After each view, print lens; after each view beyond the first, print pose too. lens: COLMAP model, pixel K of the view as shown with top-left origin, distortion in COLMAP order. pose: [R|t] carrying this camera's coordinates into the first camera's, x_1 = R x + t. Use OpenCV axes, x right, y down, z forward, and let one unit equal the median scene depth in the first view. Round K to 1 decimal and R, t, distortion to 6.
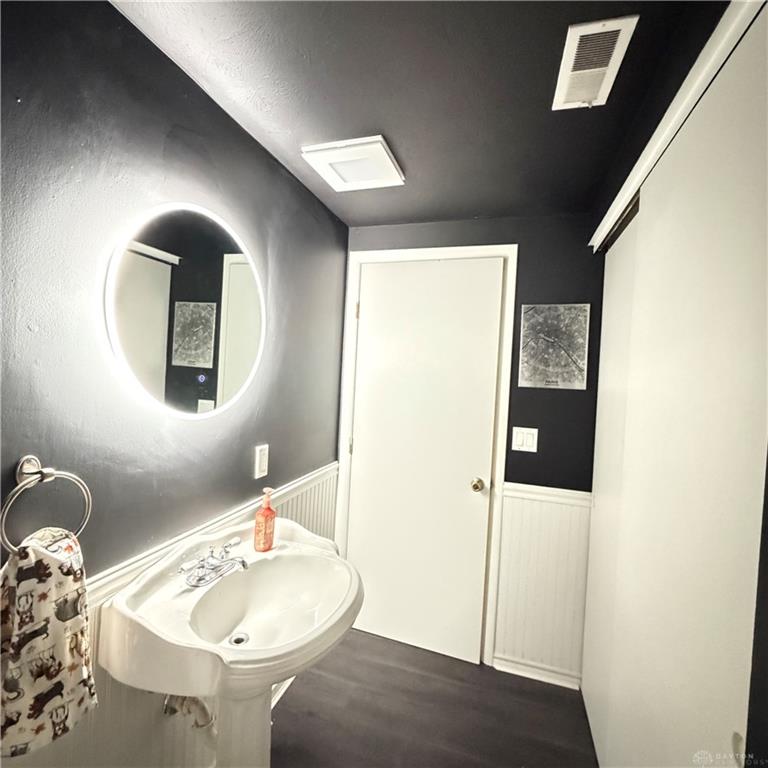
lens RADIAL K [[407.8, 0, 384.0], [0, 407.8, 384.0], [0, 0, 1]] dist [0.001955, -0.000751]
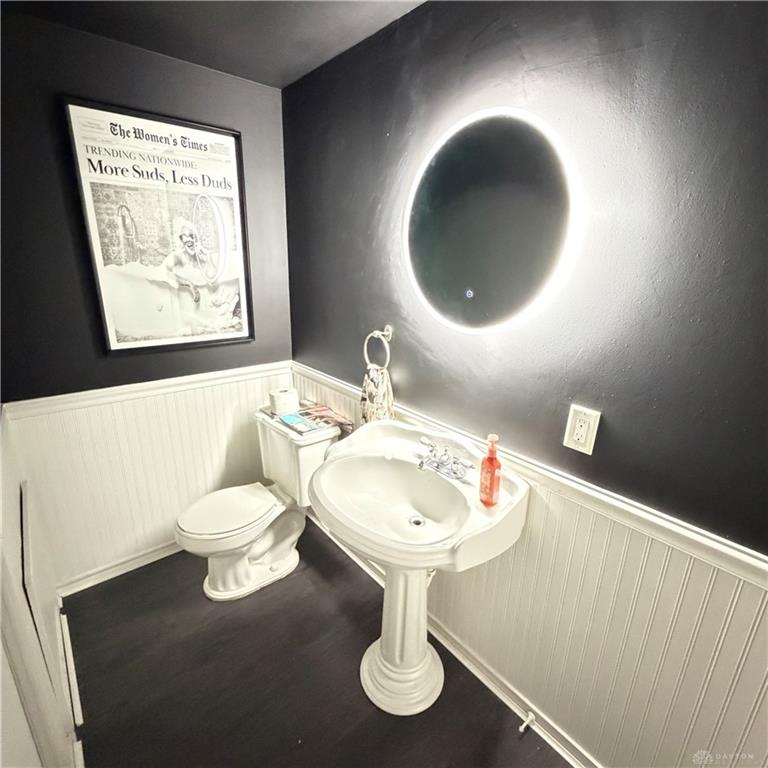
lens RADIAL K [[407.8, 0, 384.0], [0, 407.8, 384.0], [0, 0, 1]] dist [0.001955, -0.000751]
pose [[-0.530180, 0.189962, -0.826331, 0.565888], [-0.076053, 0.959997, 0.269486, -0.057913], [0.844467, 0.205721, -0.494524, 1.368098]]
